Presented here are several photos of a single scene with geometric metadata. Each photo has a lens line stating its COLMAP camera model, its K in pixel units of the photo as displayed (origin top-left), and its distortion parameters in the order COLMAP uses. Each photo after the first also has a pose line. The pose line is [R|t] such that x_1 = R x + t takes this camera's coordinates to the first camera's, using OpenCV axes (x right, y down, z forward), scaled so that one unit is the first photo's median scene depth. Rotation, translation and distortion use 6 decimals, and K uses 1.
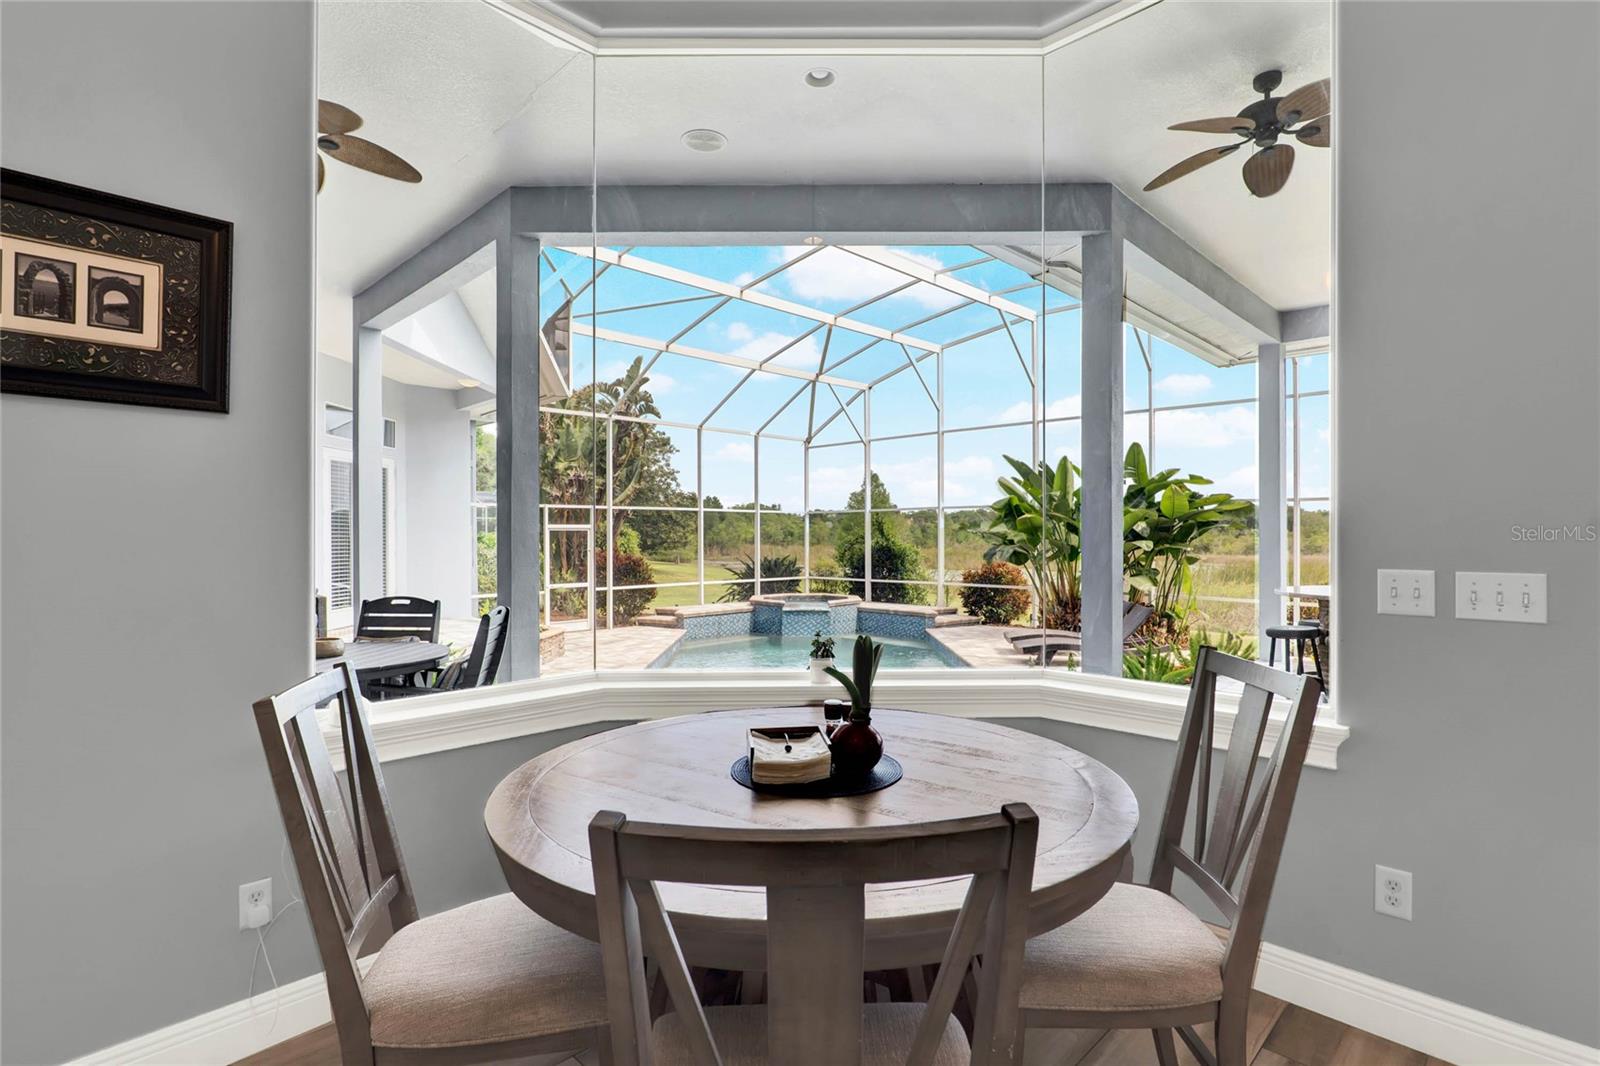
lens RADIAL K [[788.2, 0, 808.7], [0, 788.2, 530.7], [0, 0, 1]] dist [-0.010691, -0.000299]
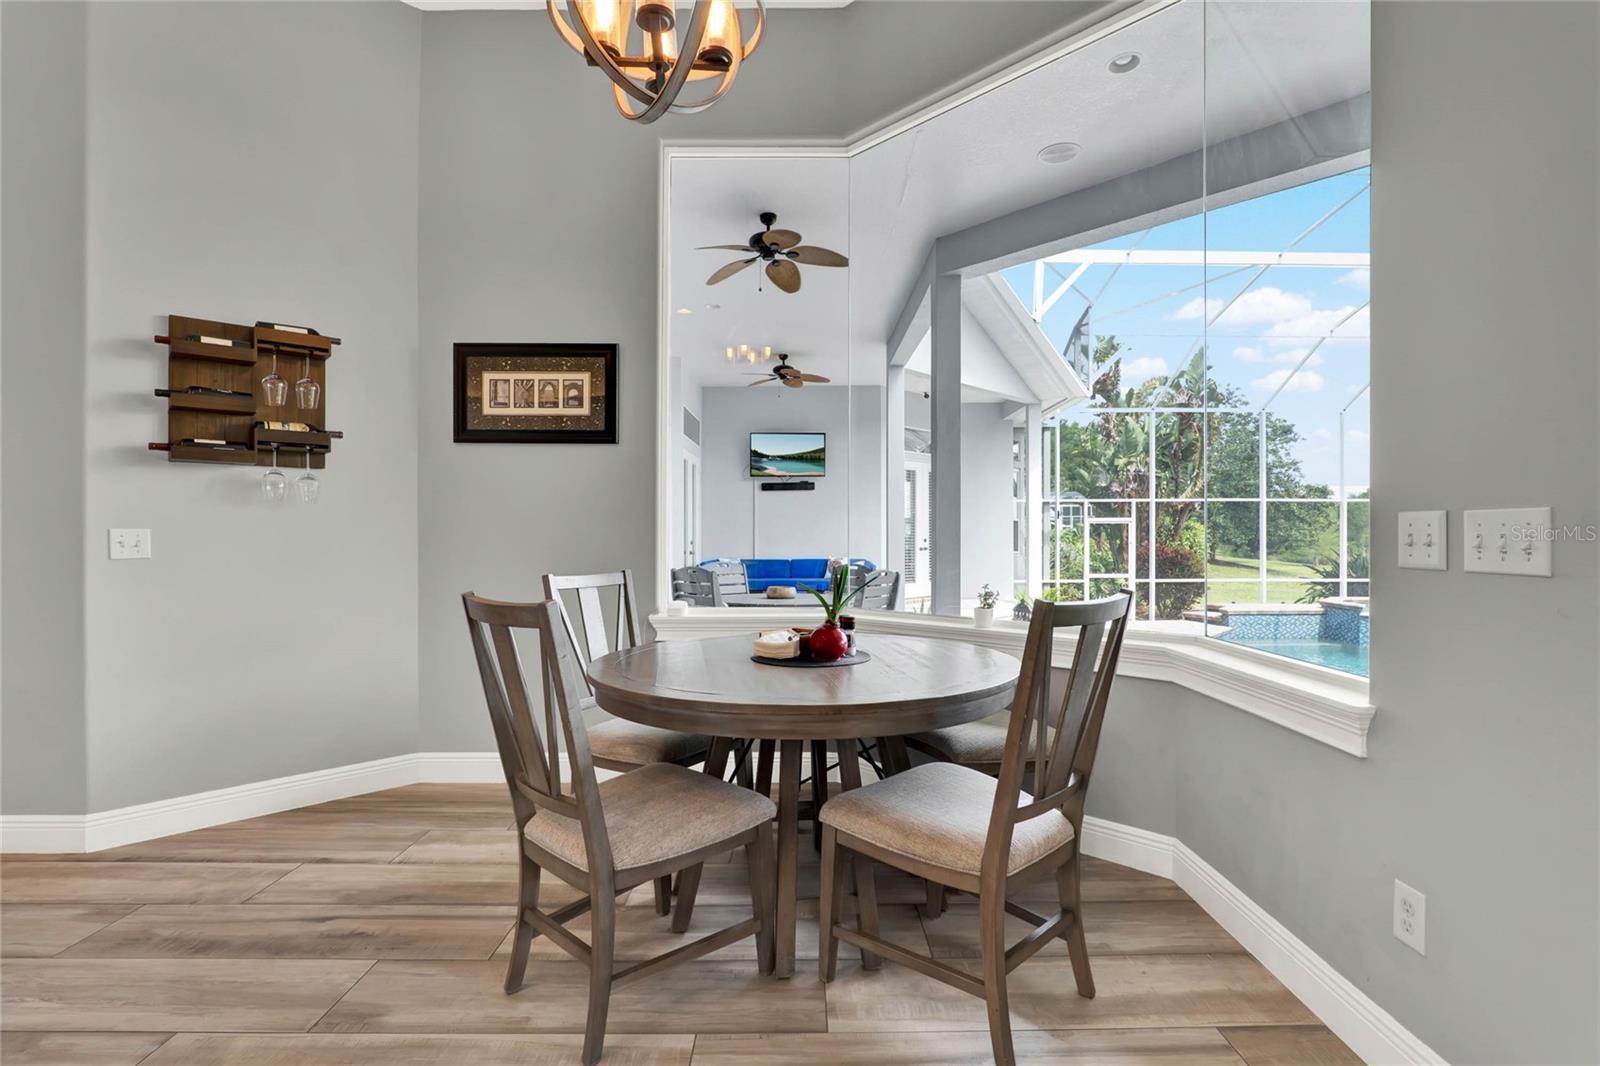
lens RADIAL K [[749.8, 0, 784.6], [0, 749.8, 534.6], [0, 0, 1]] dist [-0.022594, 0.004895]
pose [[0.689842, 0.000477, -0.723960, 0.112230], [0.003641, 0.999985, 0.004128, 0.008959], [0.723951, -0.005484, 0.689830, 0.002876]]
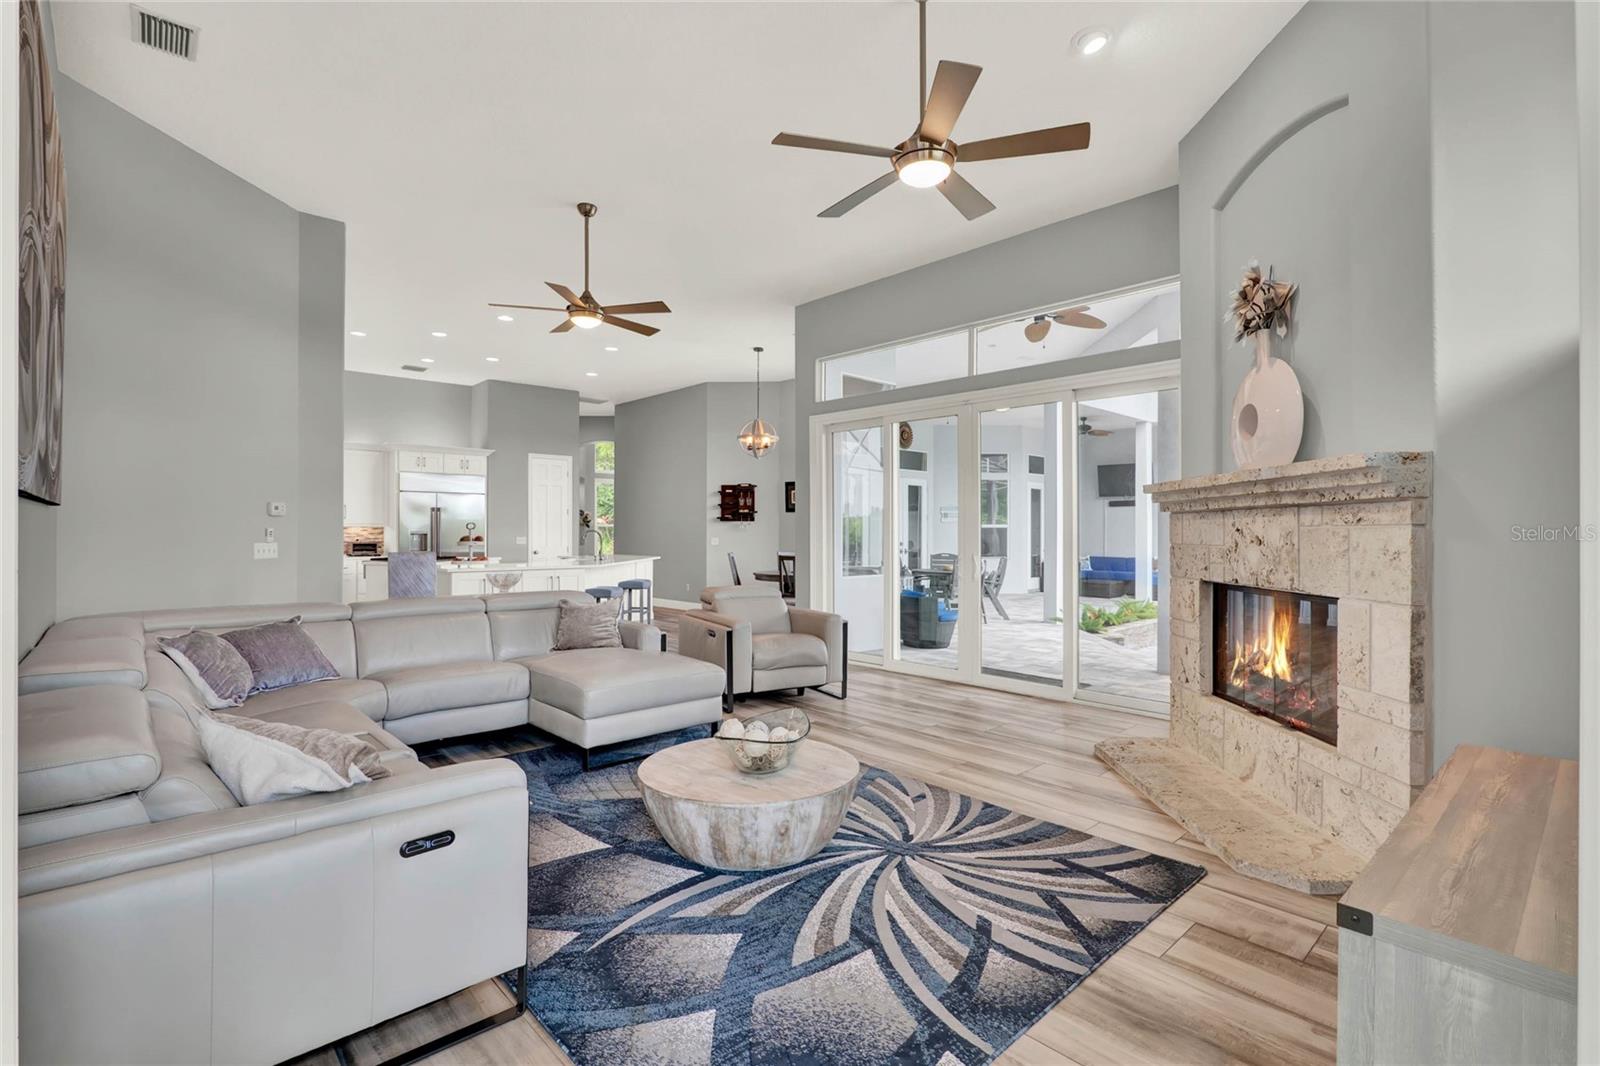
lens RADIAL K [[734.7, 0, 788.8], [0, 734.7, 526.1], [0, 0, 1]] dist [-0.019383, 0.000461]
pose [[-0.058289, -0.006042, -0.998281, 0.639927], [-0.001313, 0.999981, -0.005976, 0.000025], [0.998299, 0.000963, -0.058296, 0.137525]]
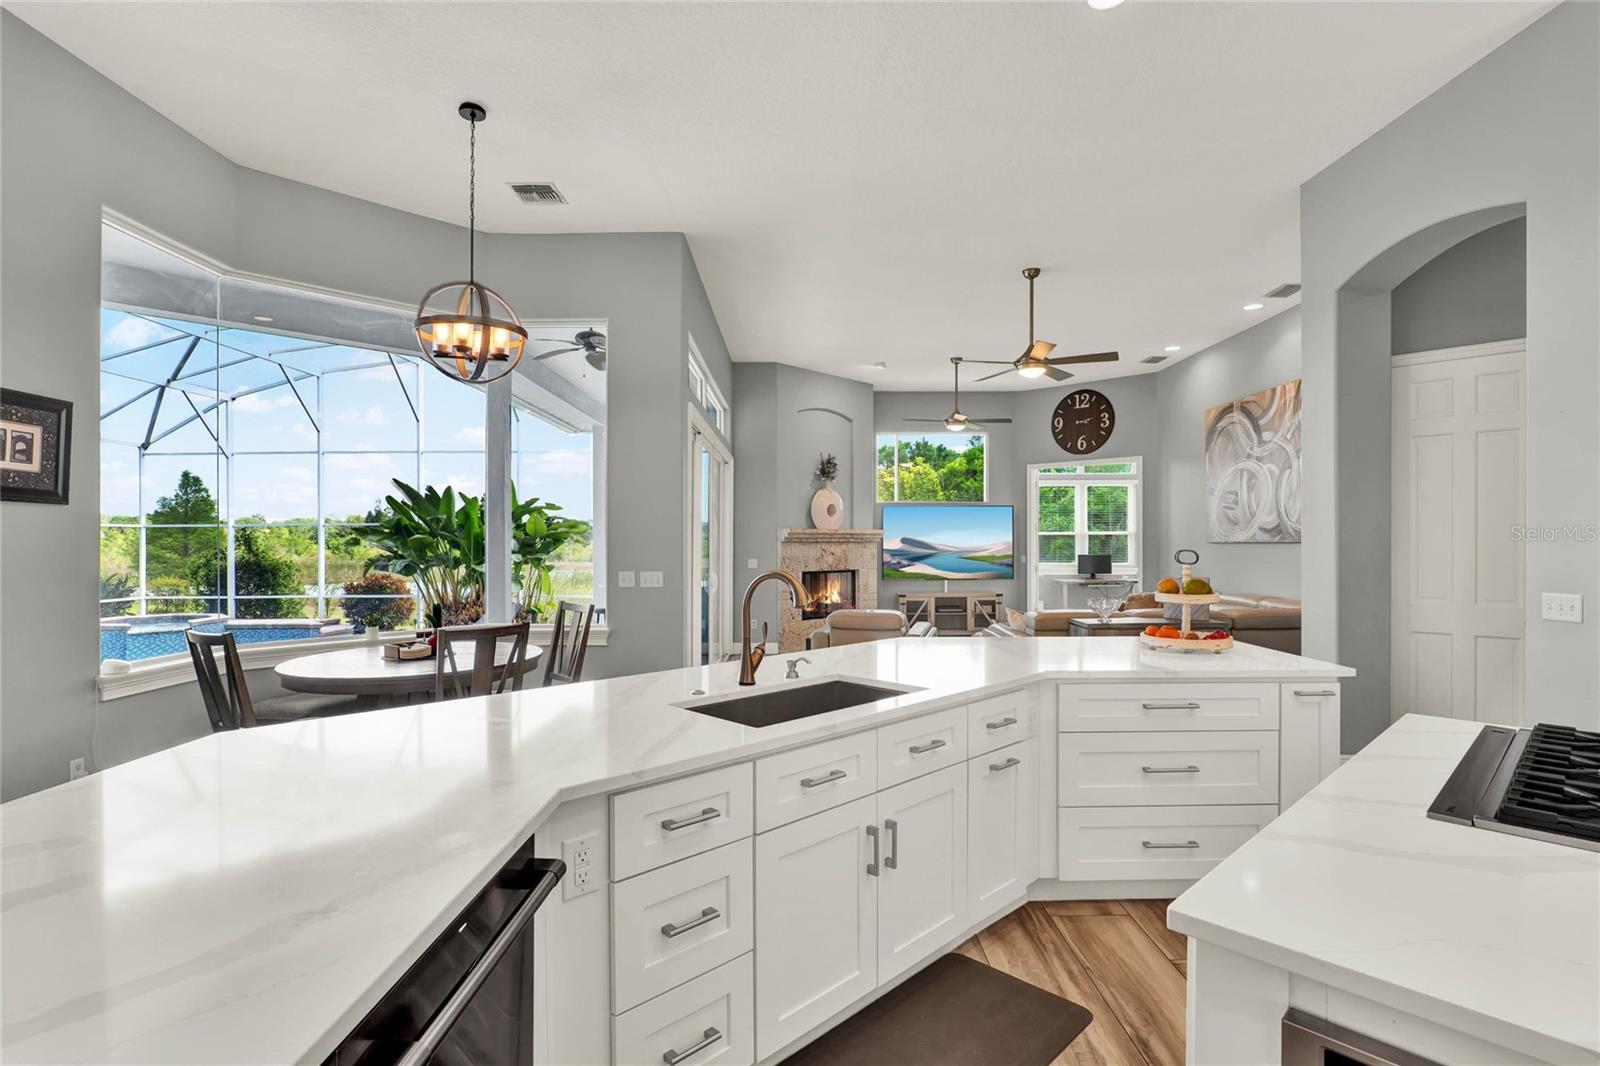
lens RADIAL K [[763.1, 0, 831.2], [0, 763.1, 538.5], [0, 0, 1]] dist [-0.017308, -0.000322]
pose [[0.688463, 0.002957, 0.725265, -0.099780], [-0.001472, 0.999995, -0.002680, -0.008640], [-0.725270, 0.000778, 0.688464, -0.193822]]
